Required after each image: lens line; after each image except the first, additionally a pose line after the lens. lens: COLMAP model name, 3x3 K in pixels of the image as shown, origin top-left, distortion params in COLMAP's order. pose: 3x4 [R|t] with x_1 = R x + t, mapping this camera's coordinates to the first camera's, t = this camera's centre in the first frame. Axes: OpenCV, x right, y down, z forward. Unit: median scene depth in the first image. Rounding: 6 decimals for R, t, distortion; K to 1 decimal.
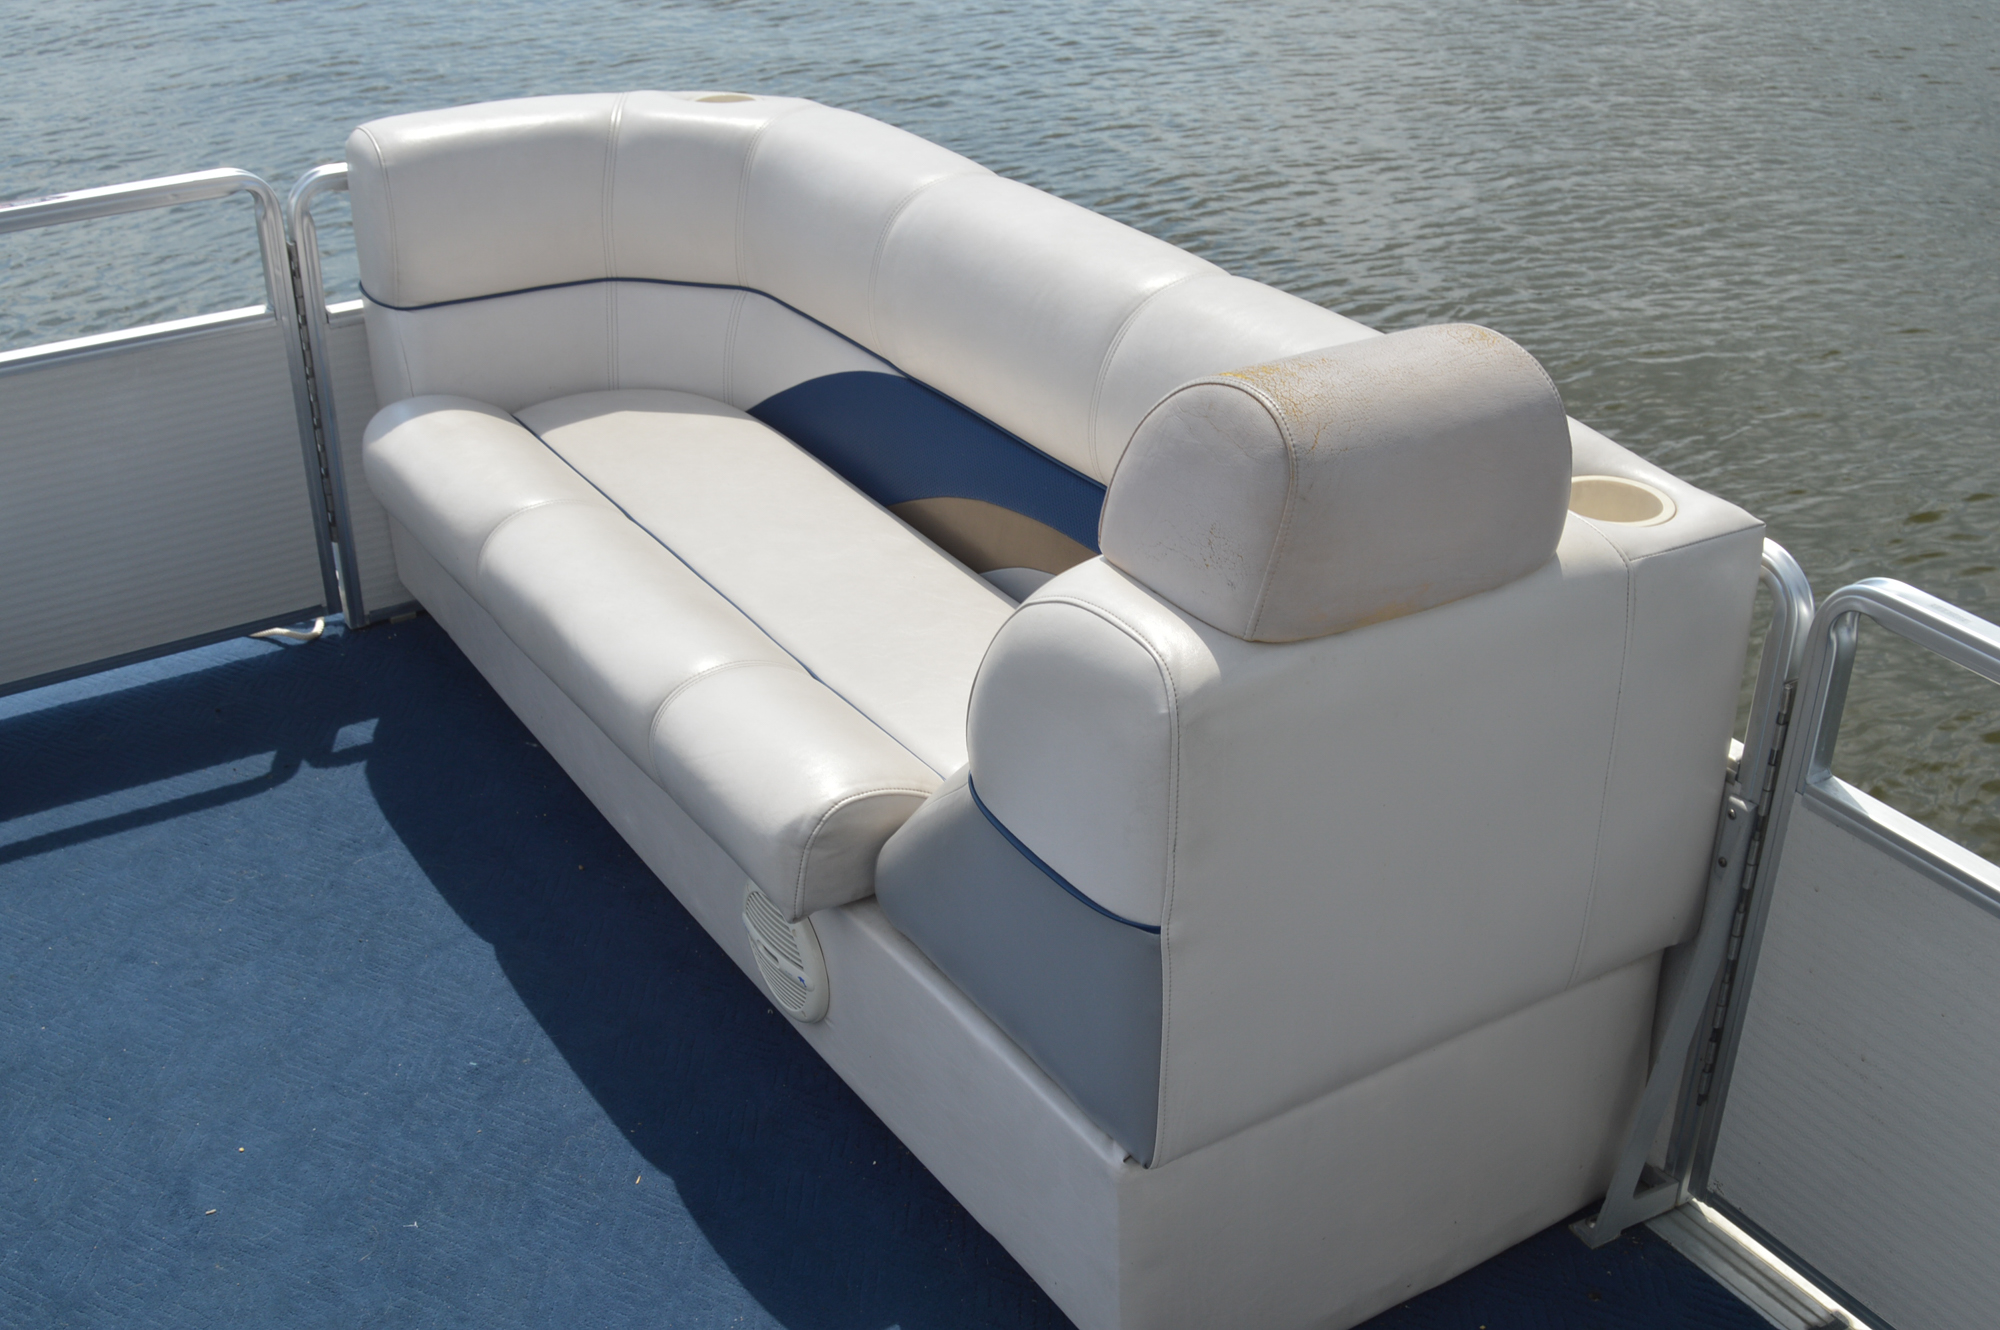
lens RADIAL K [[2248.2, 0, 1009.5], [0, 2248.2, 657.2], [0, 0, 1]] dist [-0.061653, 0.000000]
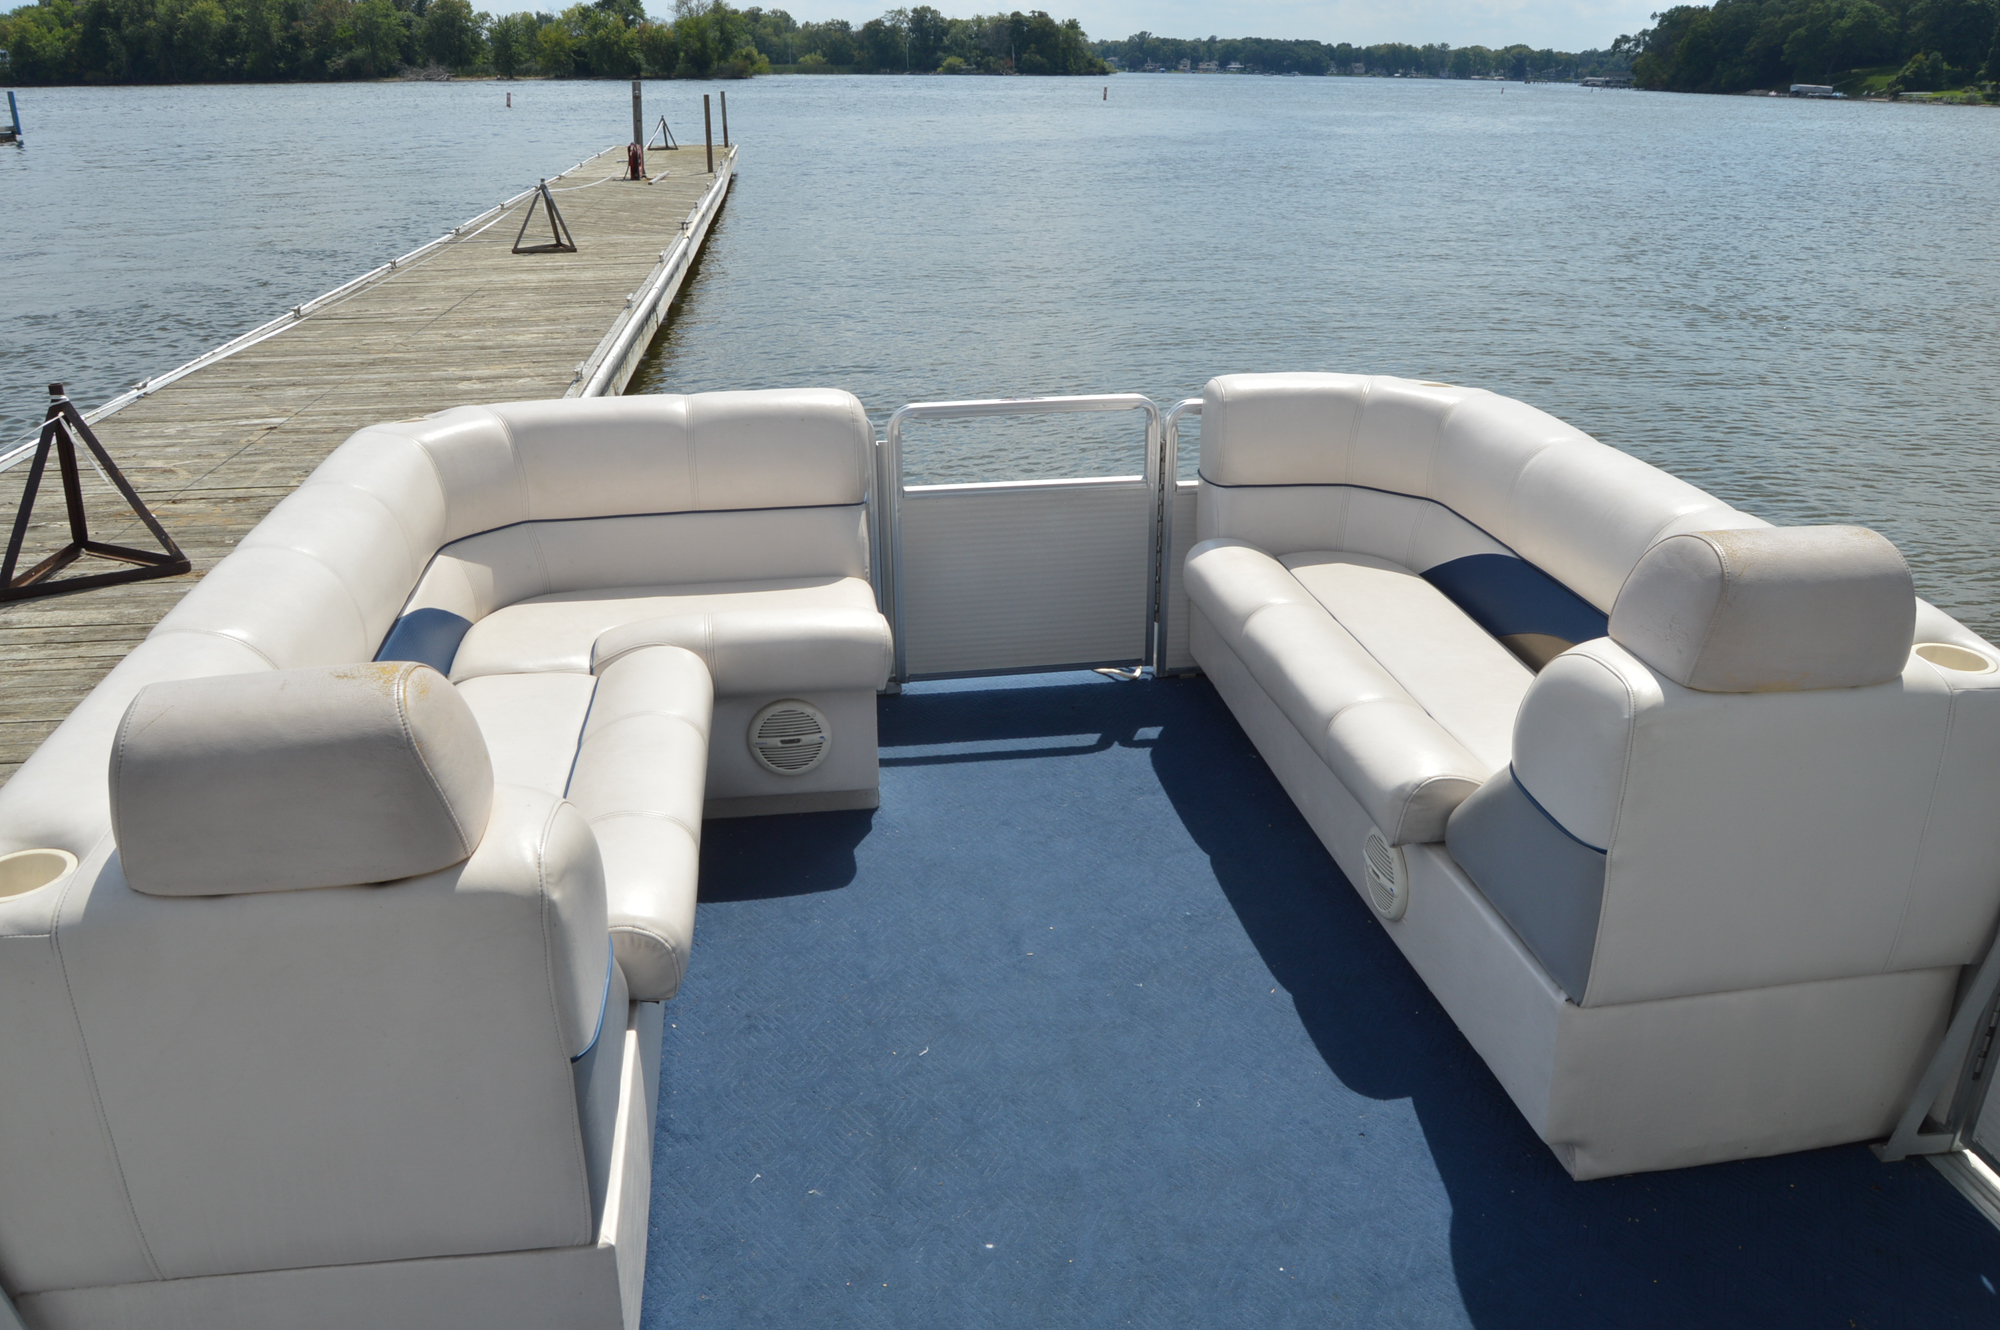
lens RADIAL K [[1653.7, 0, 989.8], [0, 1653.7, 672.7], [0, 0, 1]] dist [-0.086123, 0.022342]
pose [[0.918625, 0.146973, -0.366779, 0.054219], [-0.183243, 0.980856, -0.065902, 0.117776], [0.350071, 0.127749, 0.927971, -0.238398]]
